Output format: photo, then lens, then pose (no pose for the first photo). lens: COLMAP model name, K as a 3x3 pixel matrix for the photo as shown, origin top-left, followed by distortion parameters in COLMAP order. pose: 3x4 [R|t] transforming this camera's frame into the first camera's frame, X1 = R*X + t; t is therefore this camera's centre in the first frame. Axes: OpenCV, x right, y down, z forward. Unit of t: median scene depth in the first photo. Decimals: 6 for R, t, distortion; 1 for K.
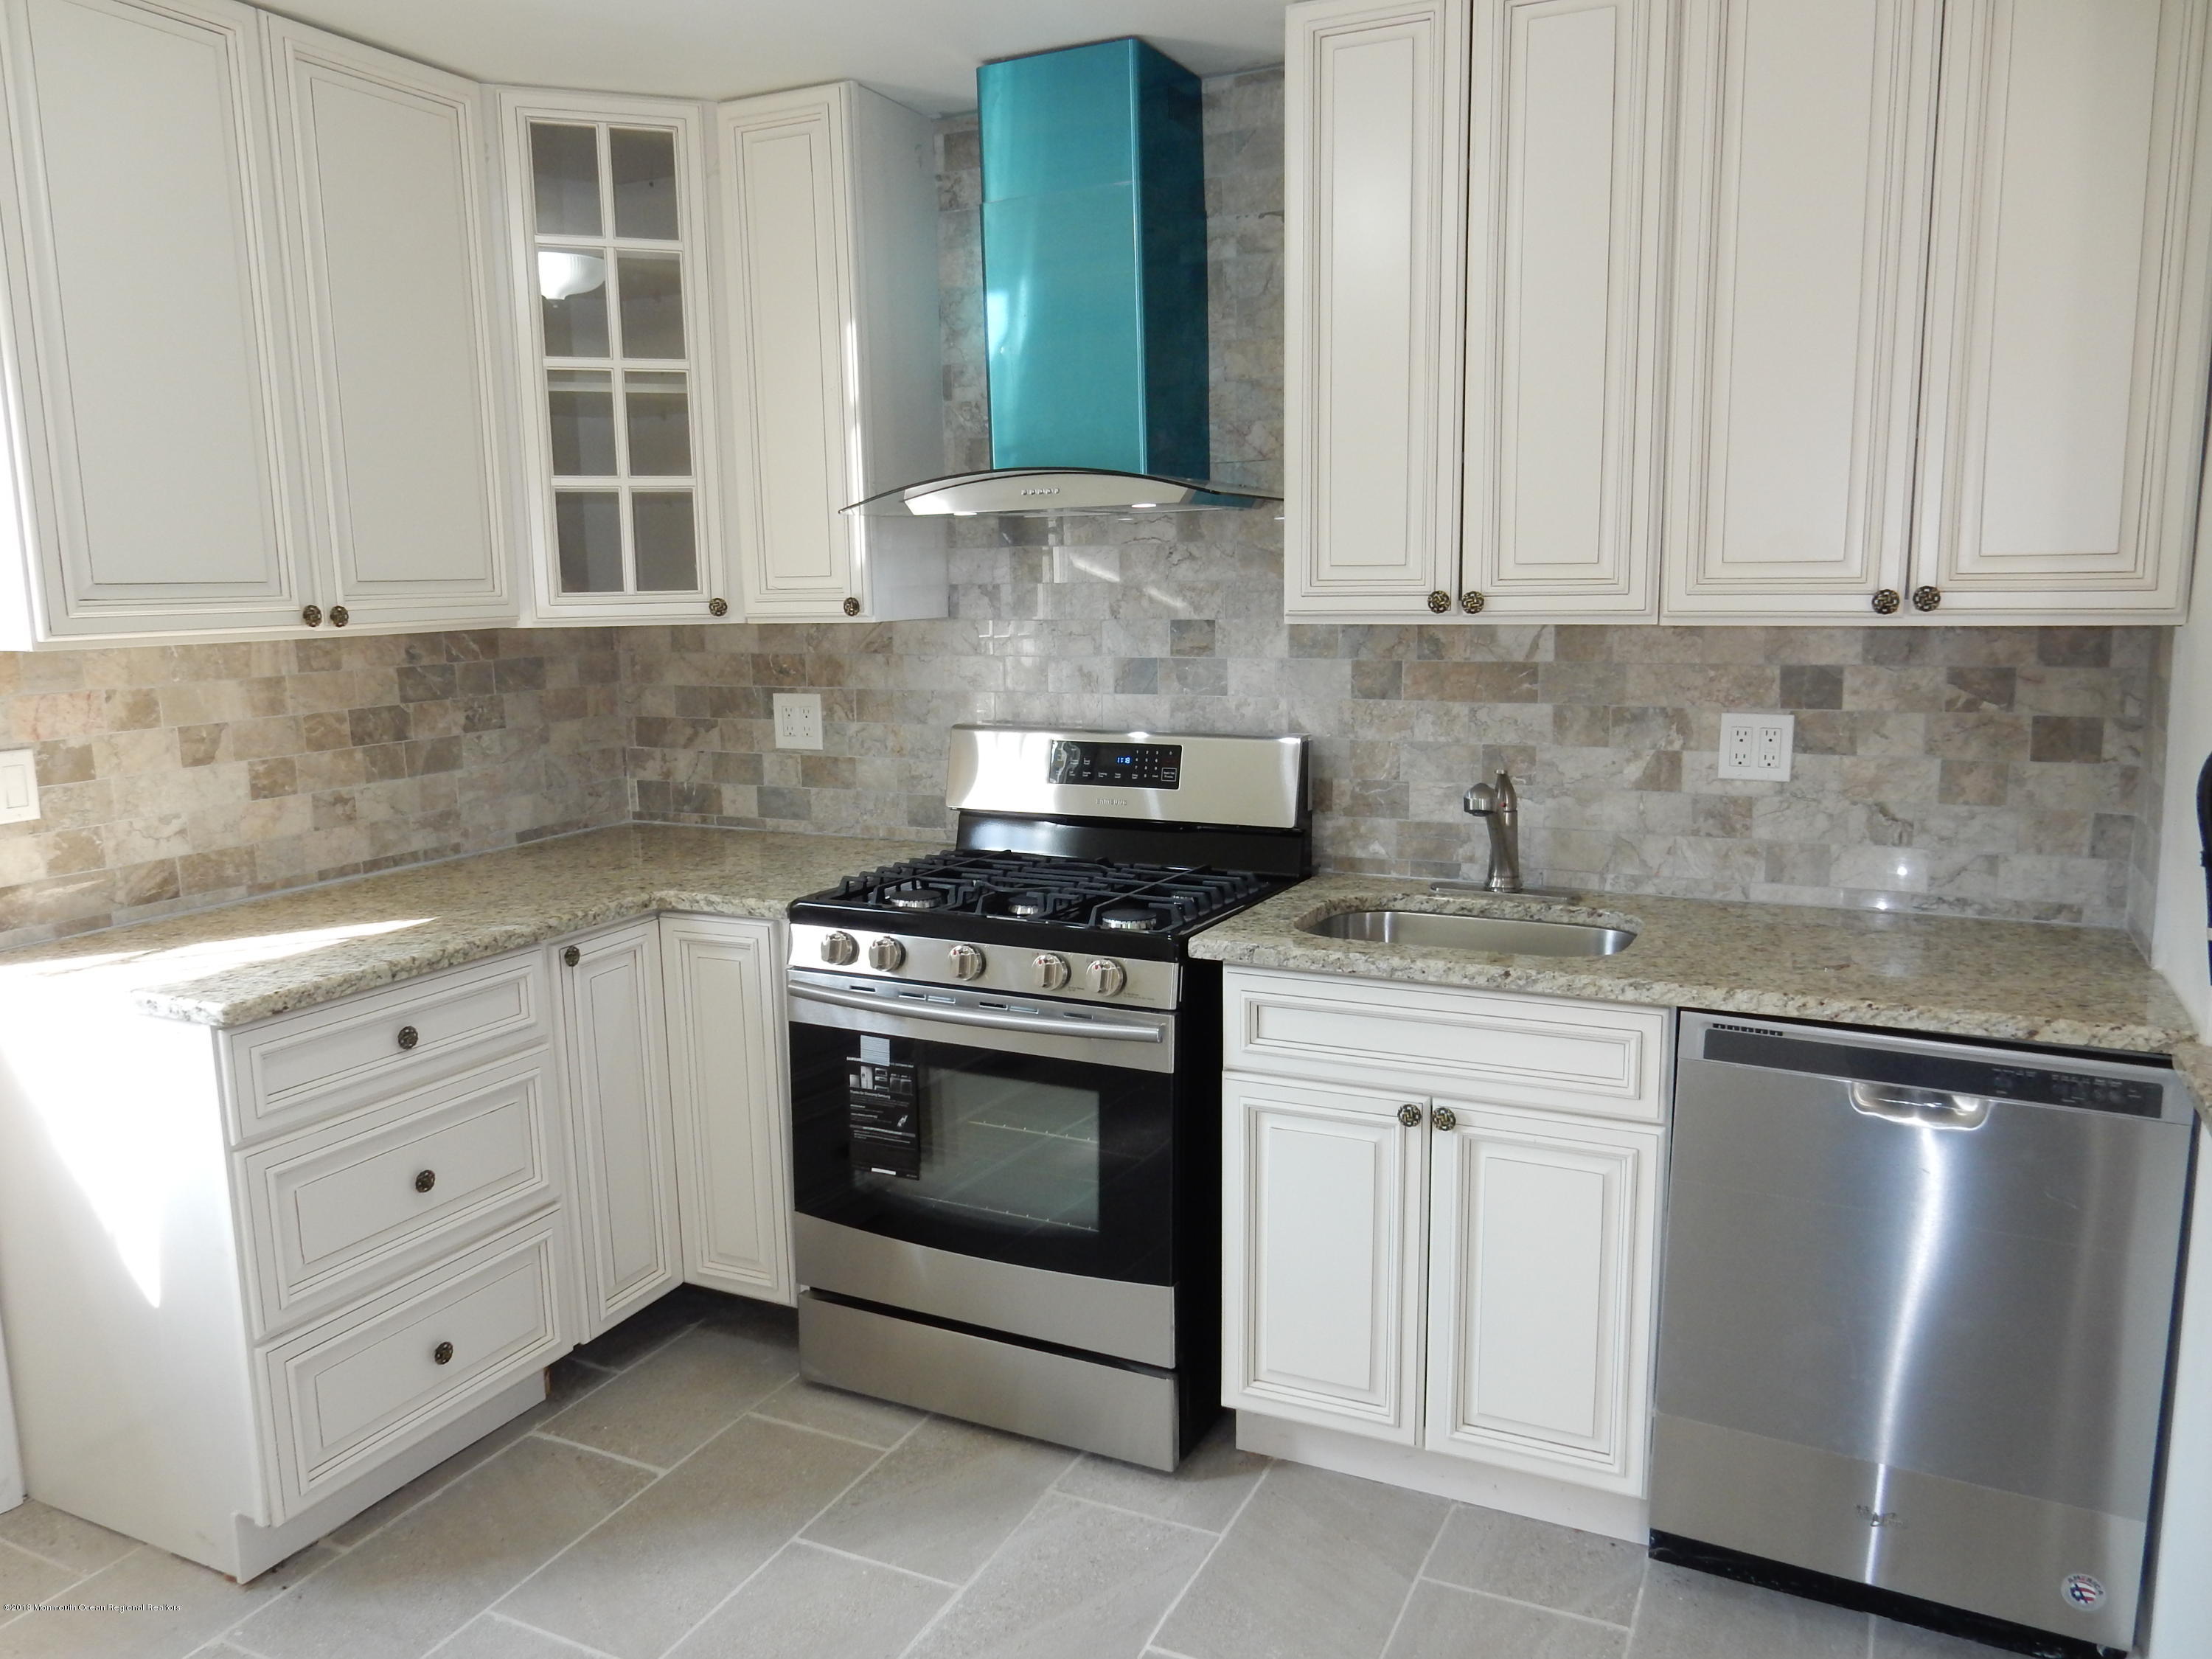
lens RADIAL K [[1613.7, 0, 1088.3], [0, 1613.7, 834.8], [0, 0, 1]] dist [-0.011049, 0.005841]
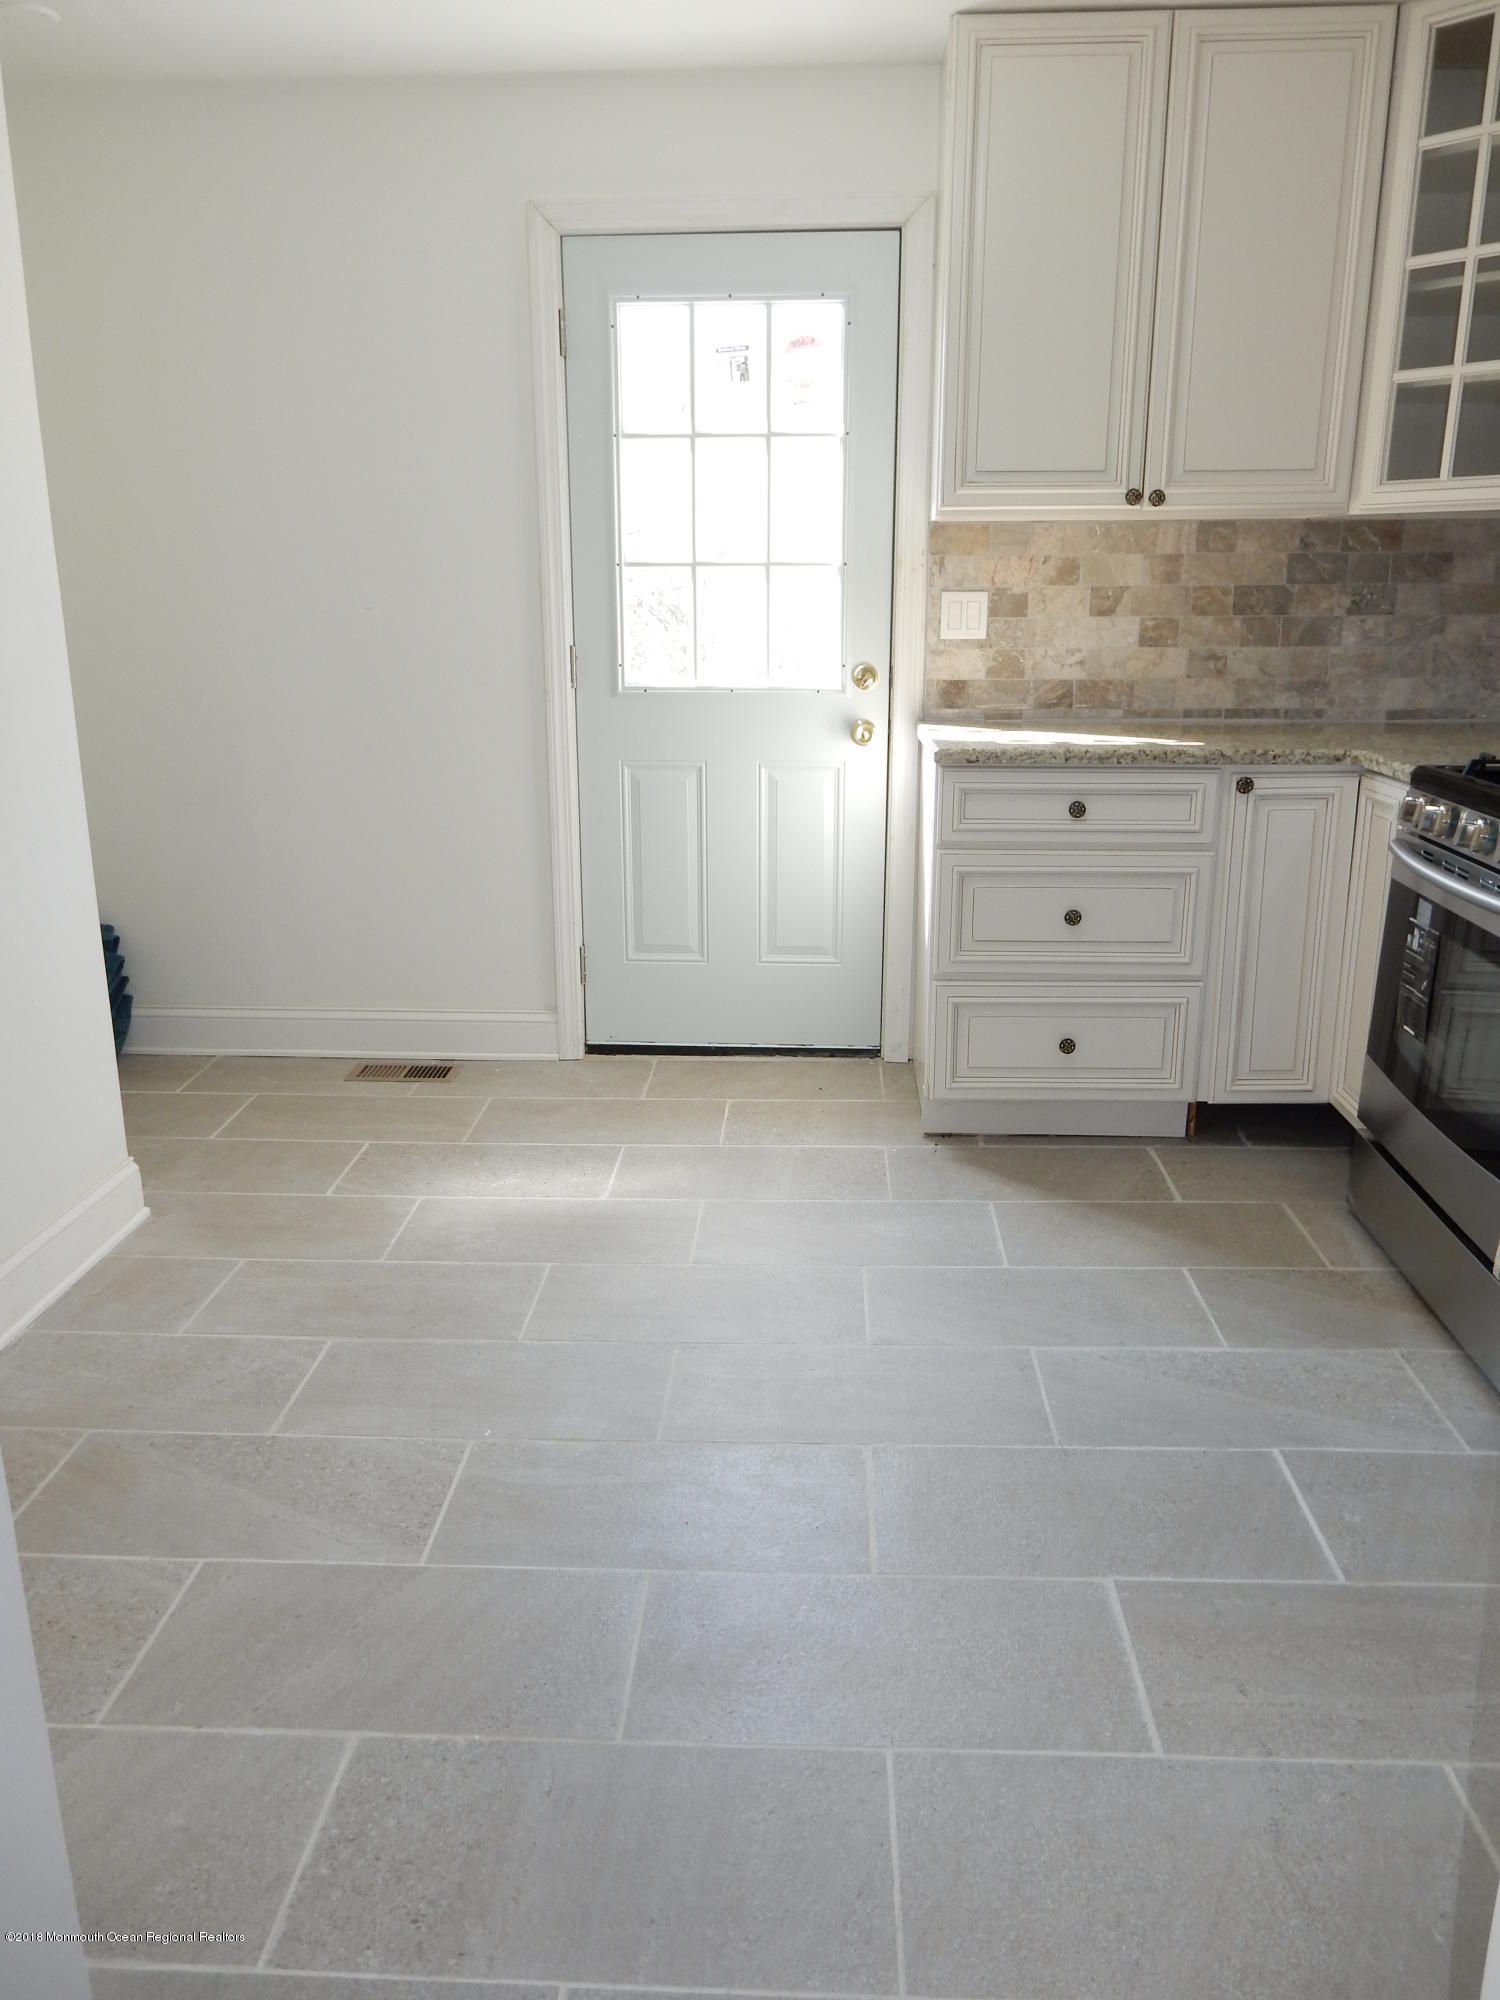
lens RADIAL K [[1459.1, 0, 746.7], [0, 1459.1, 994.6], [0, 0, 1]] dist [-0.011049, 0.005841]
pose [[0.390028, 0.263282, -0.882361, 0.502351], [-0.149500, 0.963644, 0.221452, 0.037690], [0.908586, 0.045541, 0.415208, 0.196239]]
